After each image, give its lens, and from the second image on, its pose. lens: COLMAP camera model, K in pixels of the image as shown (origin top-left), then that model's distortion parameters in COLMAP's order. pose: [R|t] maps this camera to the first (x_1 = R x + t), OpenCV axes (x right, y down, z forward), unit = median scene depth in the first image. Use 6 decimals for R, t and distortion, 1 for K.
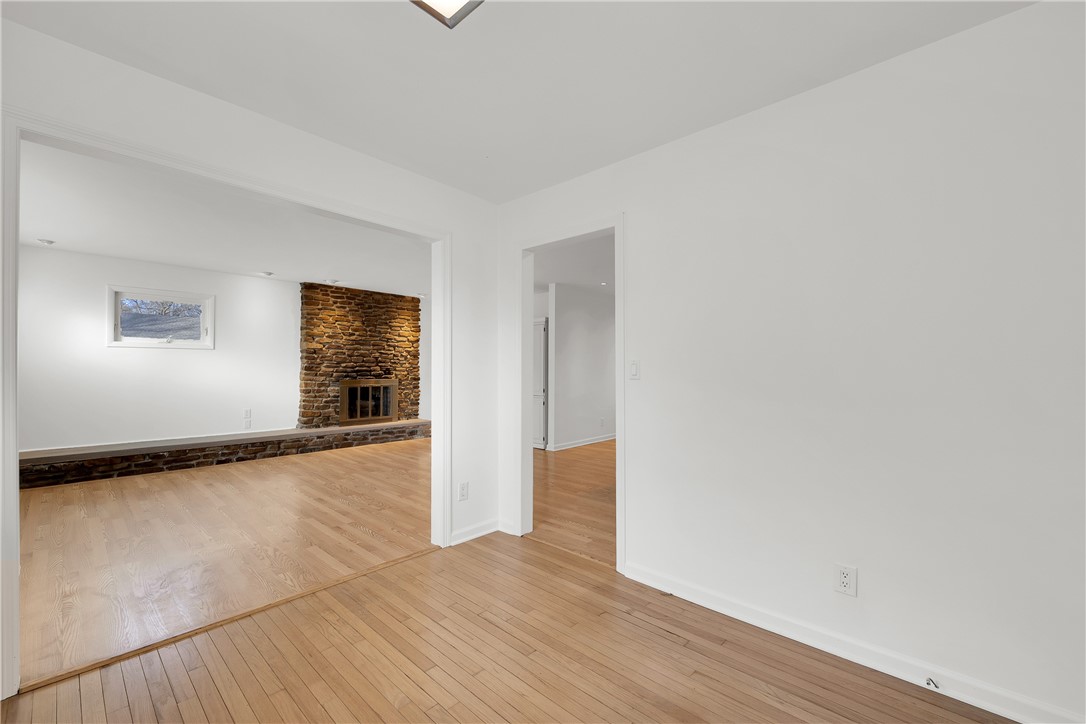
lens RADIAL K [[447.6, 0, 530.7], [0, 447.6, 370.2], [0, 0, 1]] dist [0.001162, -0.001228]
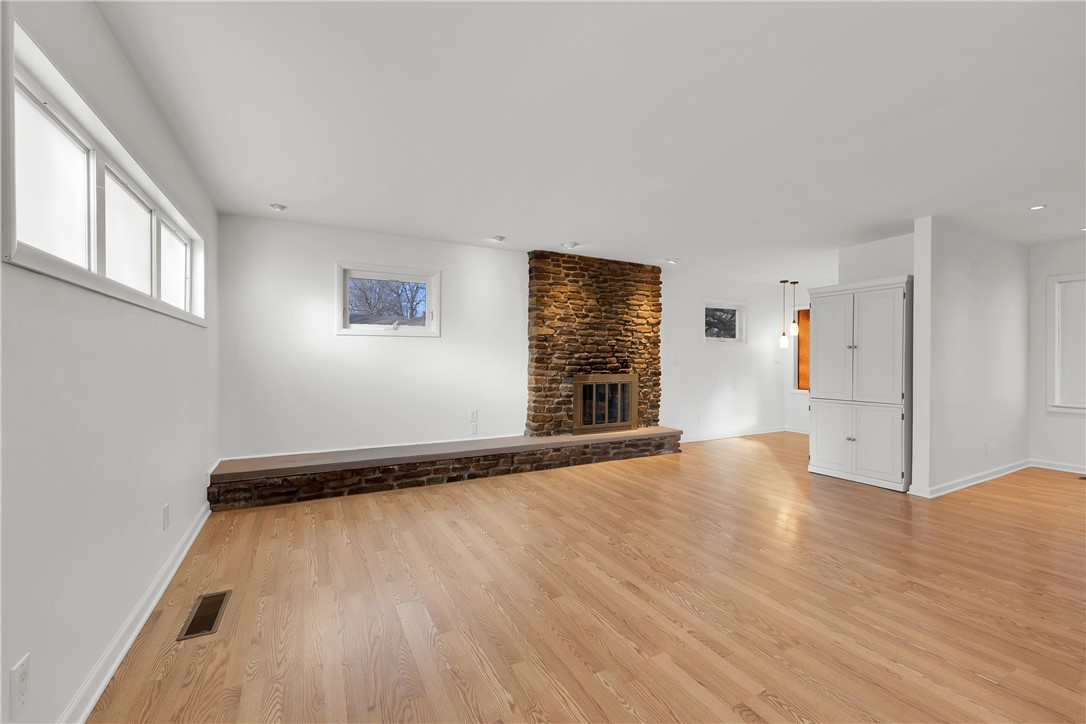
lens RADIAL K [[447.6, 0, 524.3], [0, 447.6, 366.9], [0, 0, 1]] dist [0.001162, -0.001228]
pose [[0.938193, 0.003461, -0.346094, -0.240188], [0.000543, 0.999934, 0.011473, -0.000988], [0.346111, -0.010951, 0.938130, 0.246208]]
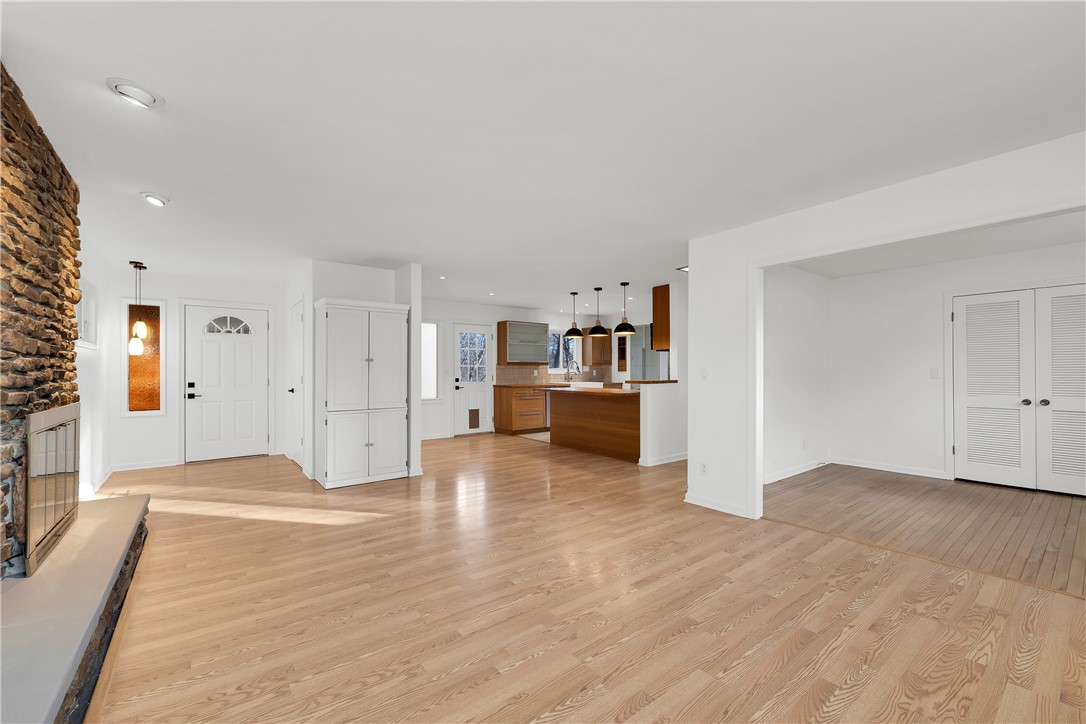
lens RADIAL K [[447.6, 0, 557.5], [0, 447.6, 382.2], [0, 0, 1]] dist [0.001162, -0.001228]
pose [[0.127514, -0.028830, 0.991418, -0.650861], [0.002984, 0.999584, 0.028684, -0.004552], [-0.991832, -0.000700, 0.127547, 0.616457]]
